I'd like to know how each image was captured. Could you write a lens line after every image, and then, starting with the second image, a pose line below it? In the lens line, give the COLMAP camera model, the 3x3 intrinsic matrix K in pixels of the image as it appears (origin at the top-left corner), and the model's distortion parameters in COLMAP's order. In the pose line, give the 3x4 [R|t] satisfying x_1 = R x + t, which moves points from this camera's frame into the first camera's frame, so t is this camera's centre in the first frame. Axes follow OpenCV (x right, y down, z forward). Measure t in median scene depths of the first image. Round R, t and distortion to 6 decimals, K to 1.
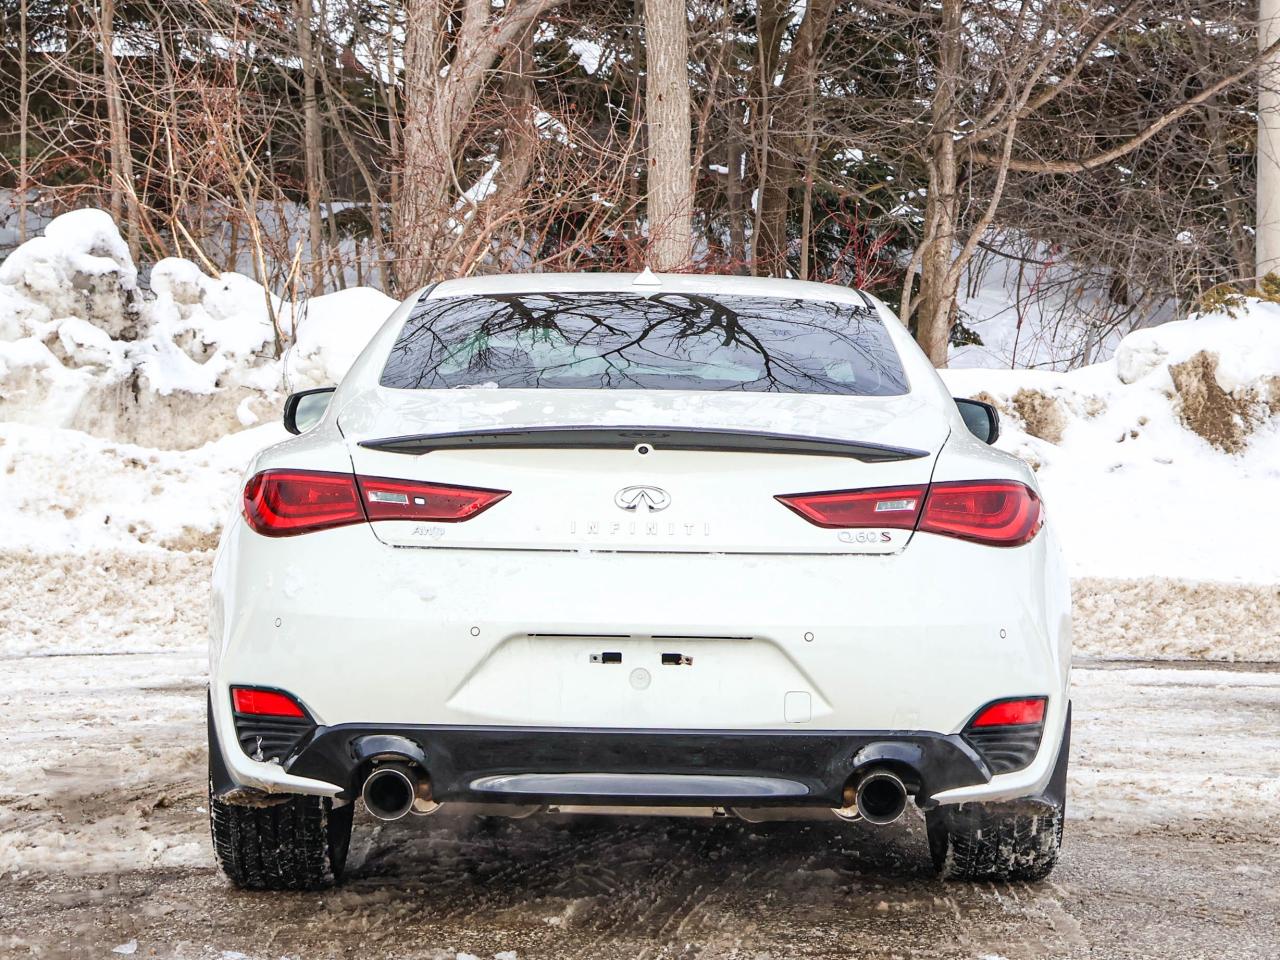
lens RADIAL K [[2931.0, 0, 691.0], [0, 2931.0, 440.0], [0, 0, 1]] dist [0.051616, -0.589554]
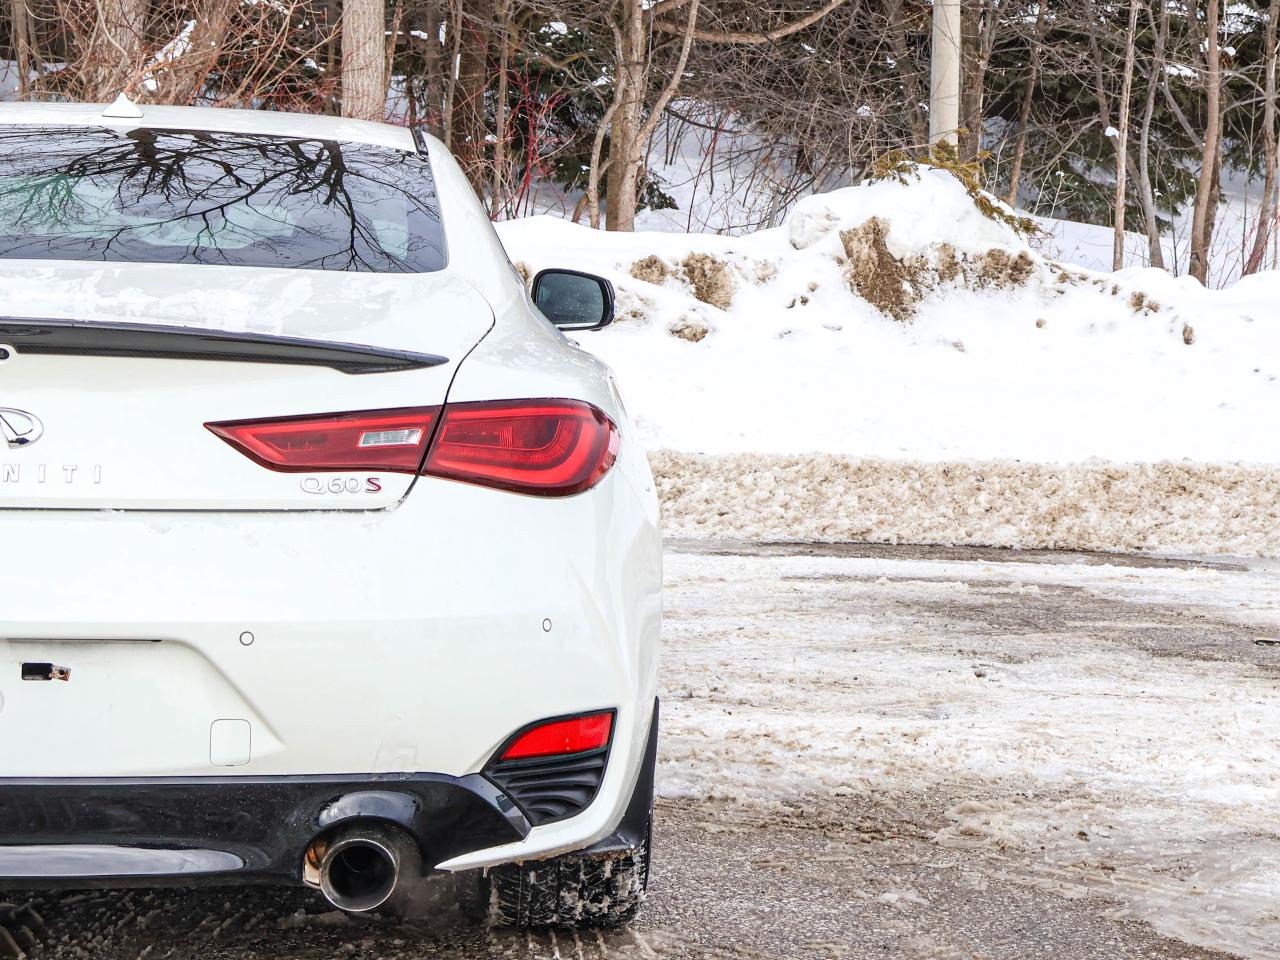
lens RADIAL K [[2592.6, 0, 640.0], [0, 2592.6, 480.0], [0, 0, 1]] dist [-0.045893, -0.079938]
pose [[0.996718, 0.006255, 0.080704, 0.035022], [-0.012080, 0.997339, 0.071901, -0.005160], [-0.080040, -0.072640, 0.994141, 0.177070]]
